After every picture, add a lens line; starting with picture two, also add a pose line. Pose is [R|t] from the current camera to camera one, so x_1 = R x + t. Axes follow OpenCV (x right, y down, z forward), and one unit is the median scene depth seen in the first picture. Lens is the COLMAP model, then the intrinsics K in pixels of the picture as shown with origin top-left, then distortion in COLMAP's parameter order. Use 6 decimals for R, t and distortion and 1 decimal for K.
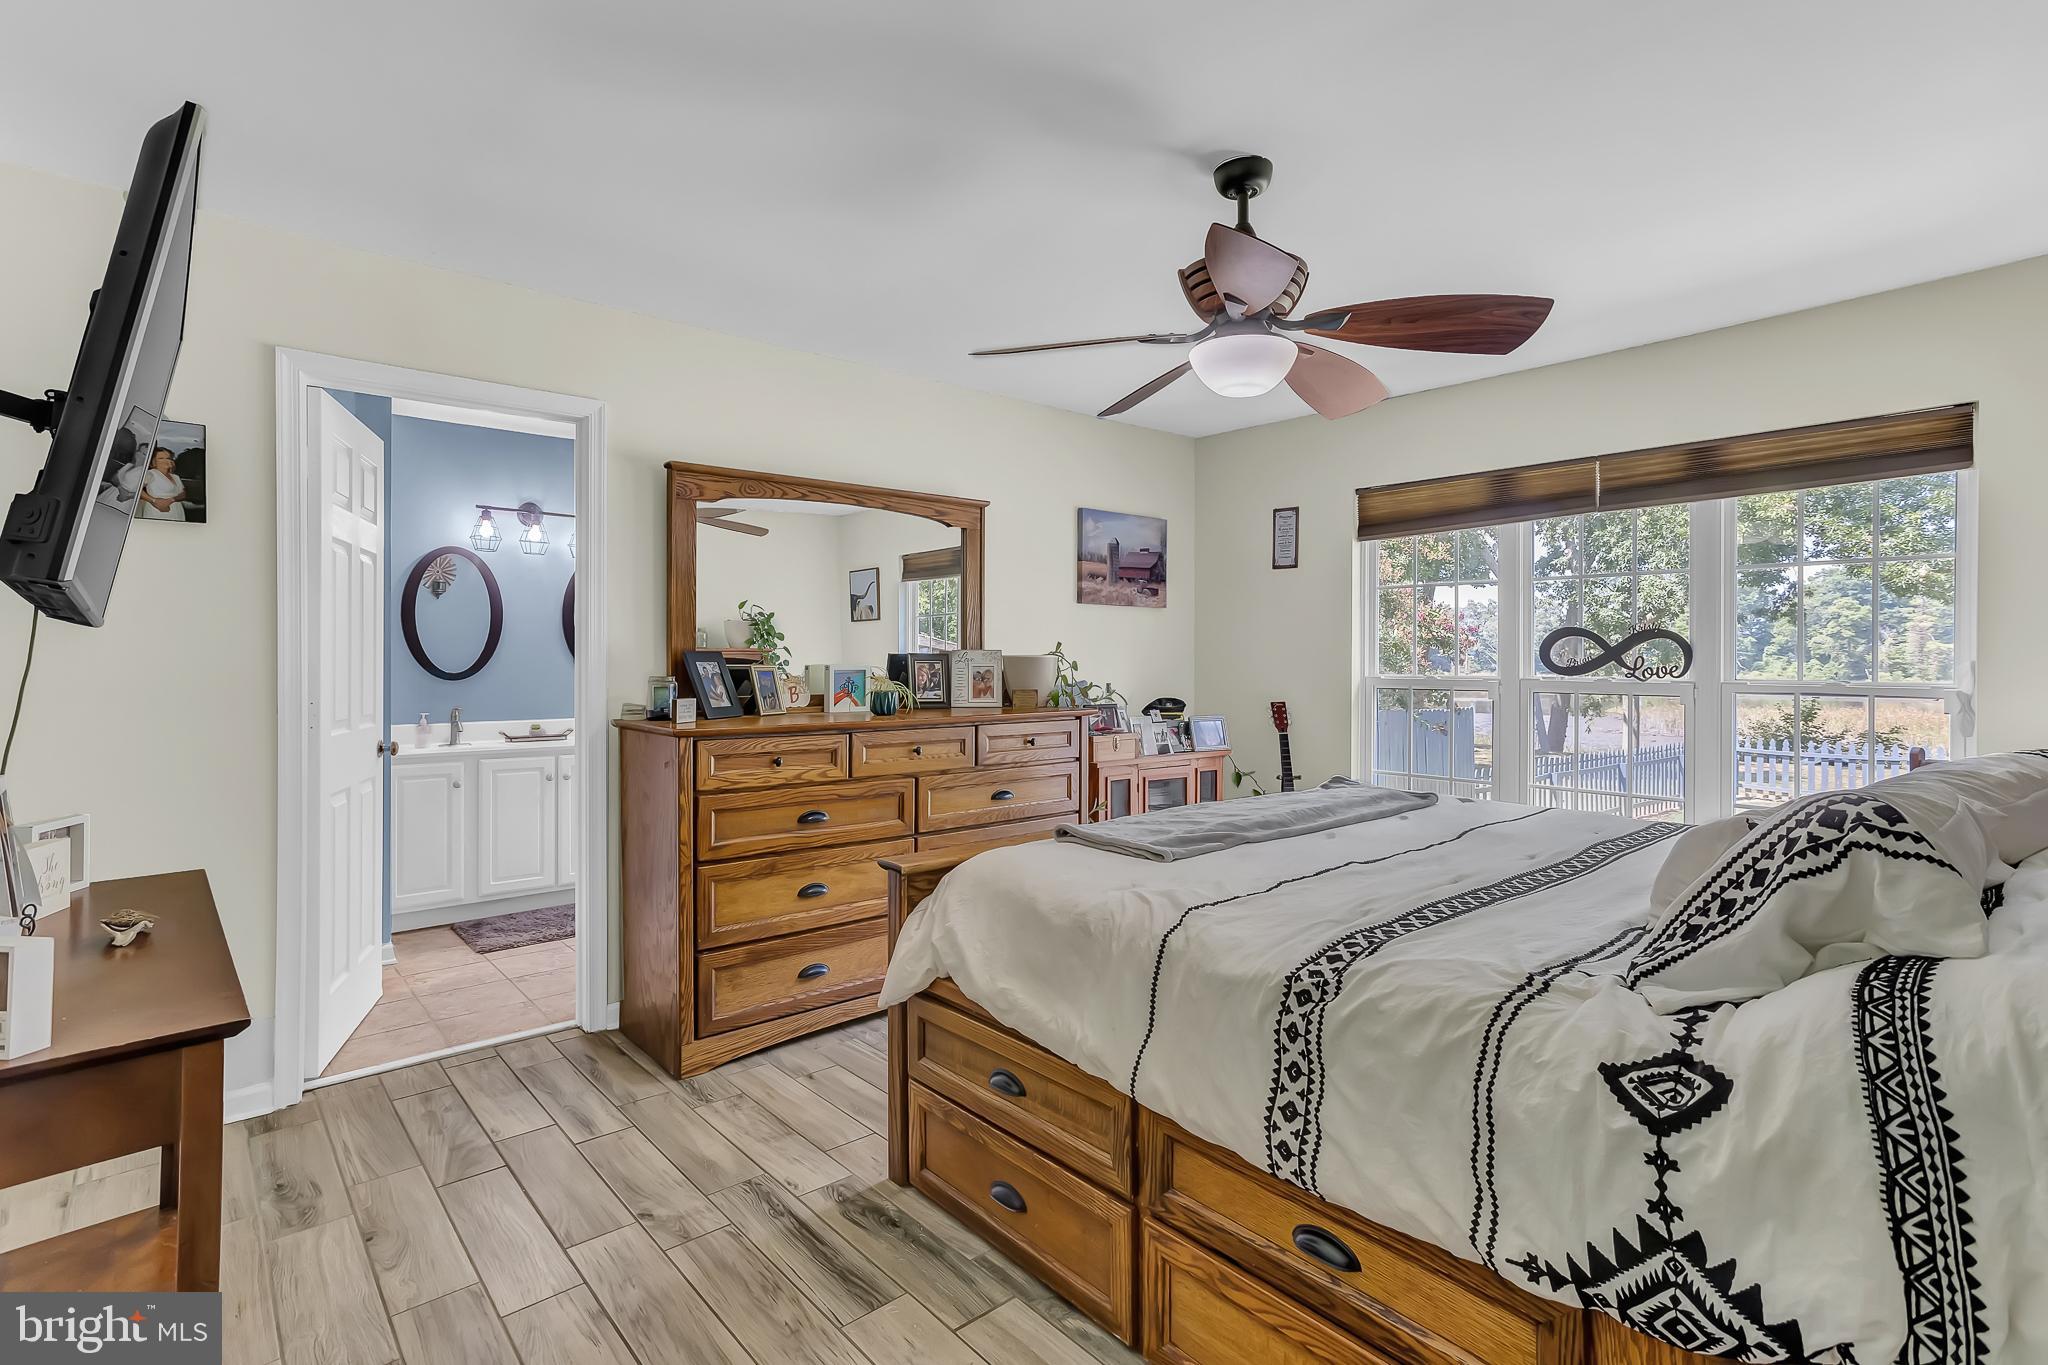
lens RADIAL K [[1002.8, 0, 1020.3], [0, 1002.8, 672.0], [0, 0, 1]] dist [0.004829, 0.004934]
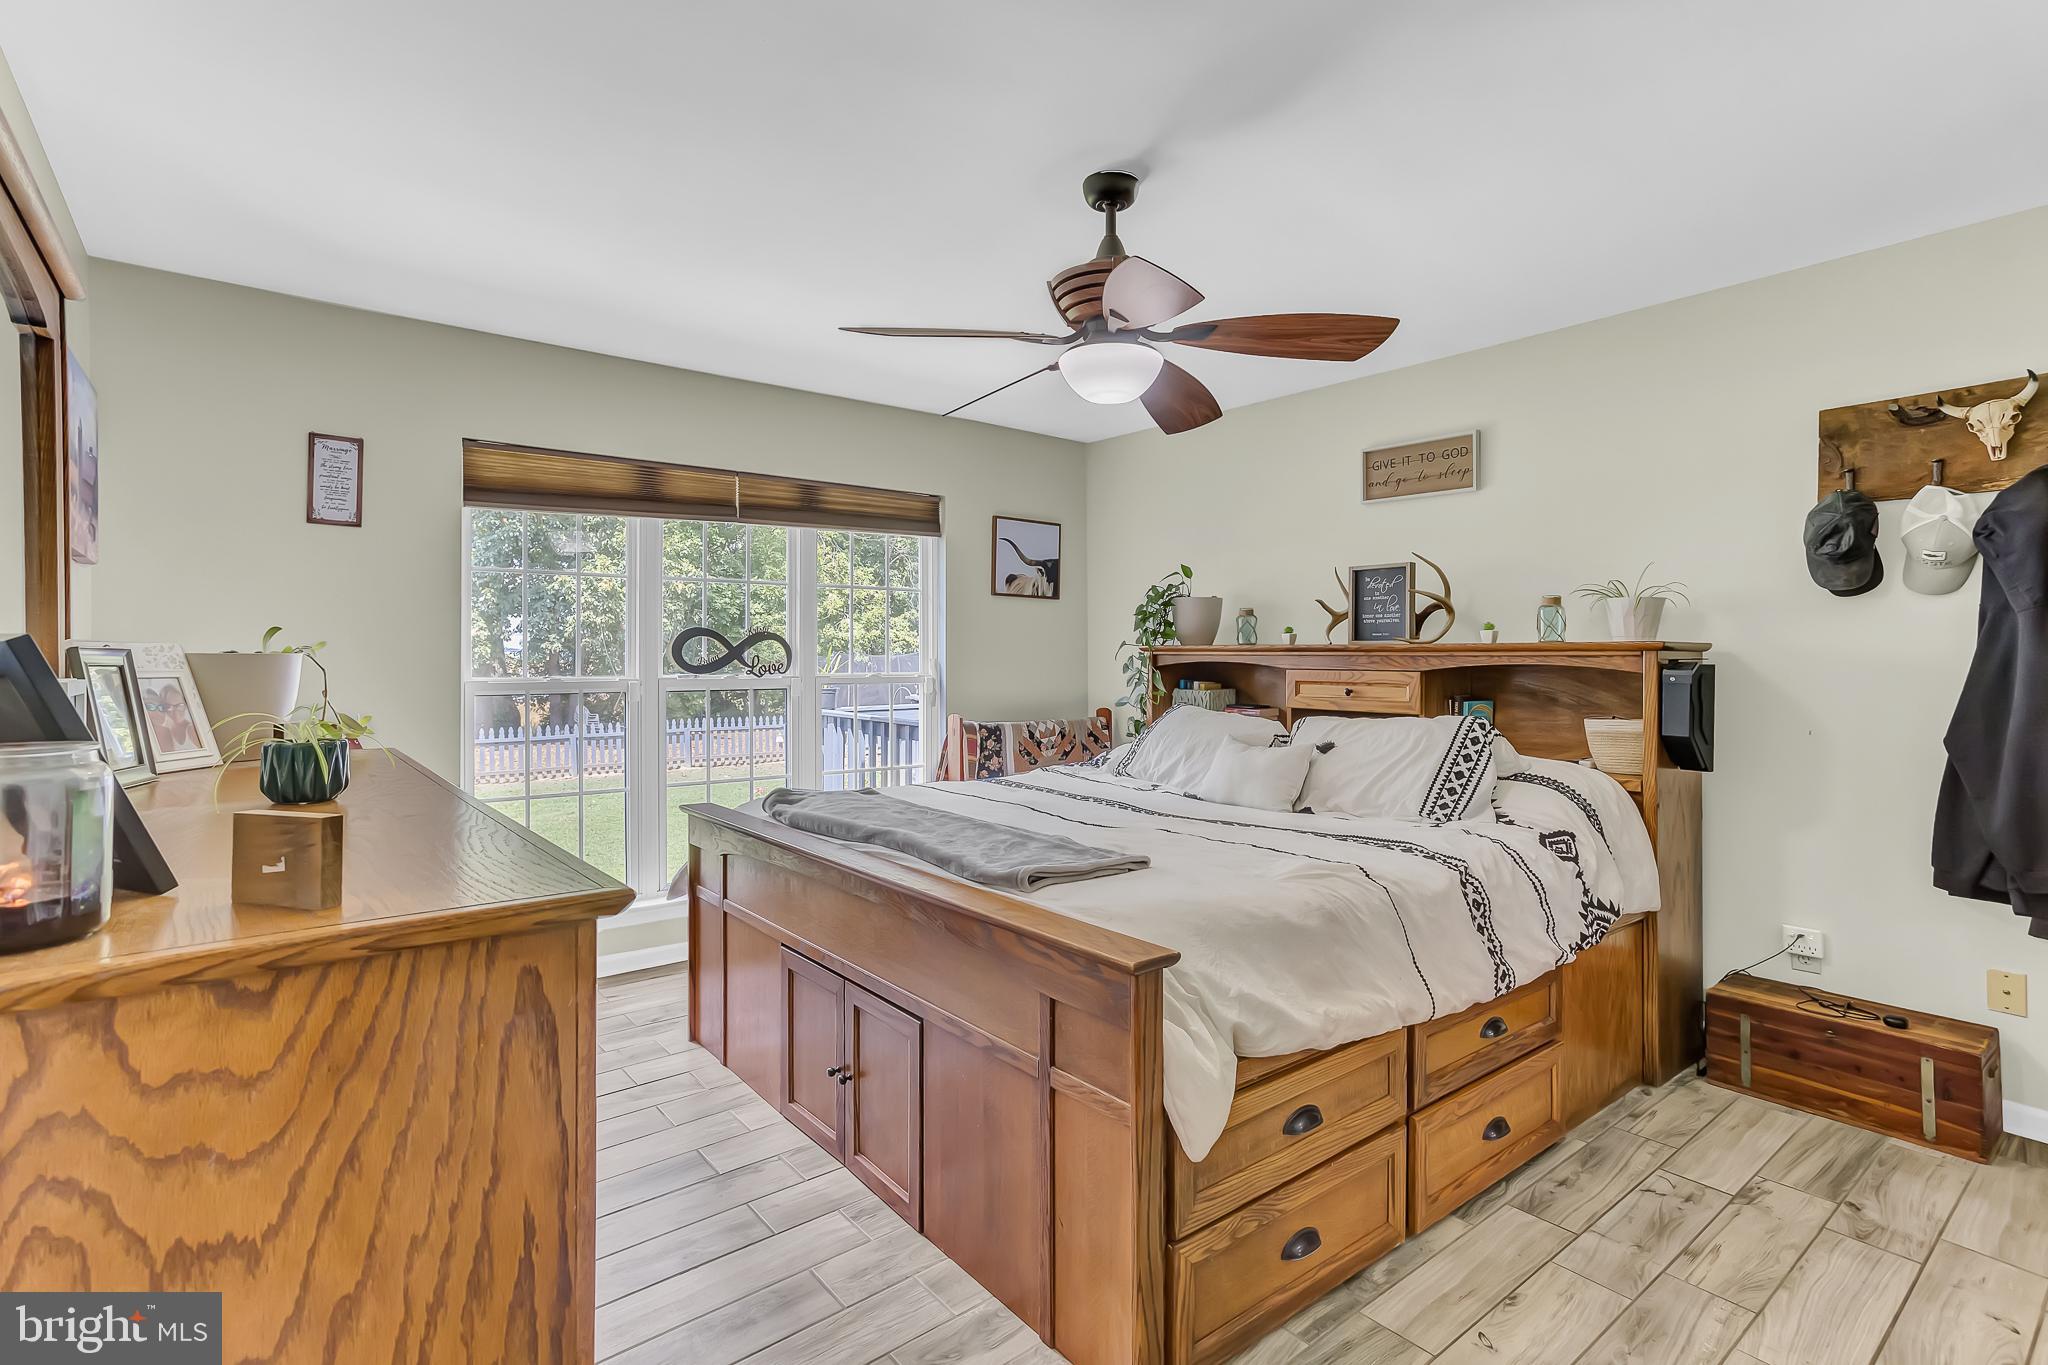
lens RADIAL K [[1002.8, 0, 1018.2], [0, 1002.8, 661.0], [0, 0, 1]] dist [0.004829, 0.004934]
pose [[0.018982, -0.006633, 0.999798, -0.510763], [0.017398, 0.999829, 0.006303, -0.010643], [-0.999668, 0.017275, 0.019094, 0.676312]]
